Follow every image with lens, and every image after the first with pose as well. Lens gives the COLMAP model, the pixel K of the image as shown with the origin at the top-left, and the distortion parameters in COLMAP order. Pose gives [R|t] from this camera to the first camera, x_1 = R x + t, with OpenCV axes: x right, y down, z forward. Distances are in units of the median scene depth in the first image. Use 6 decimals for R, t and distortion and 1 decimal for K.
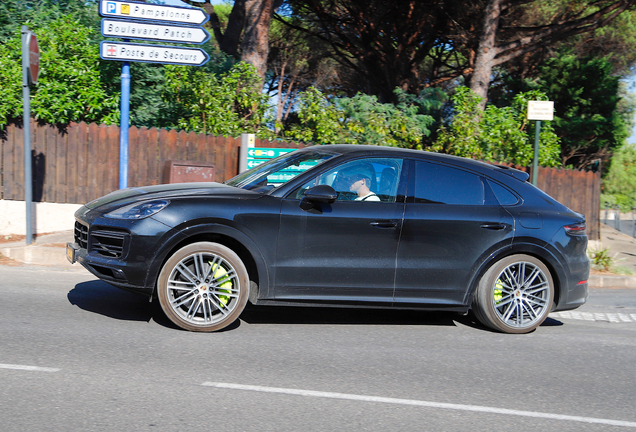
lens RADIAL K [[1091.6, 0, 318.0], [0, 1091.6, 216.0], [0, 0, 1]] dist [0.172475, -0.067311]
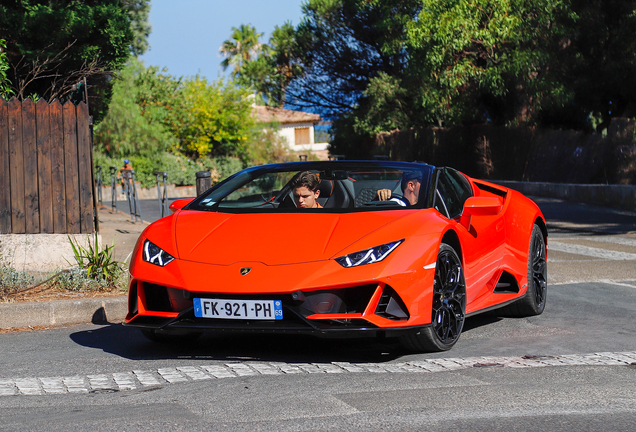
lens RADIAL K [[1091.6, 0, 318.0], [0, 1091.6, 216.0], [0, 0, 1]] dist [0.172475, -0.067311]
pose [[0.924882, -0.070755, 0.373614, 0.136282], [0.086469, 0.995930, -0.025444, 0.031487], [-0.370293, 0.055839, 0.927235, 0.413380]]
